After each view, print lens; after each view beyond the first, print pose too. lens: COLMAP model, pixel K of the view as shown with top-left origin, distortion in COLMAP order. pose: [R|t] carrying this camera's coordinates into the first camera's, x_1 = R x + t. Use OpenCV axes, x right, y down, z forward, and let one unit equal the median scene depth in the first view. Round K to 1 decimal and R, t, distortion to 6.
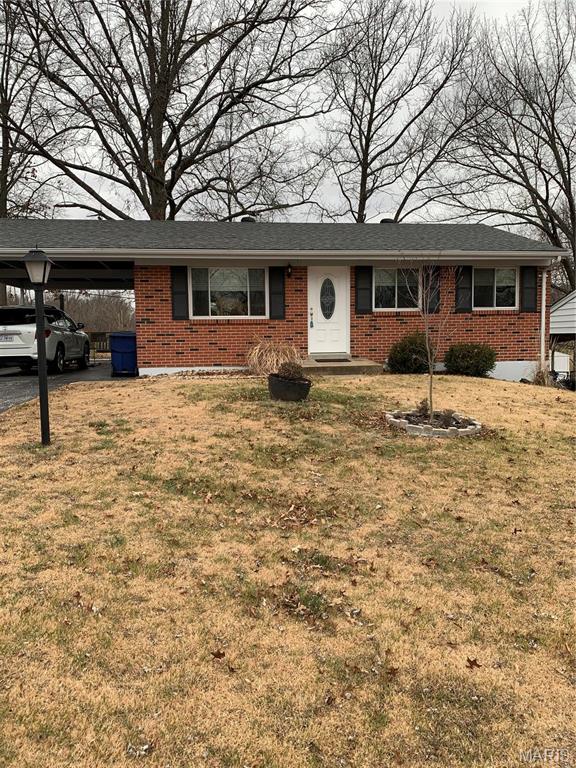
lens RADIAL K [[577.3, 0, 288.0], [0, 577.3, 384.0], [0, 0, 1]] dist [0.011237, -0.001401]
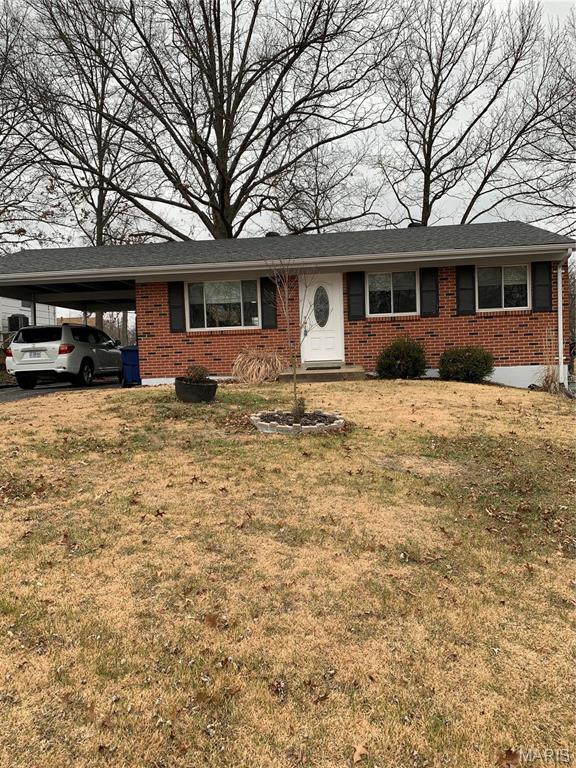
lens RADIAL K [[580.3, 0, 288.0], [0, 580.3, 384.0], [0, 0, 1]] dist [0.024212, -0.040219]
pose [[0.973857, -0.013139, -0.226780, 0.237443], [0.005509, 0.999398, -0.034247, 0.019199], [0.227093, 0.032102, 0.973344, 0.020047]]
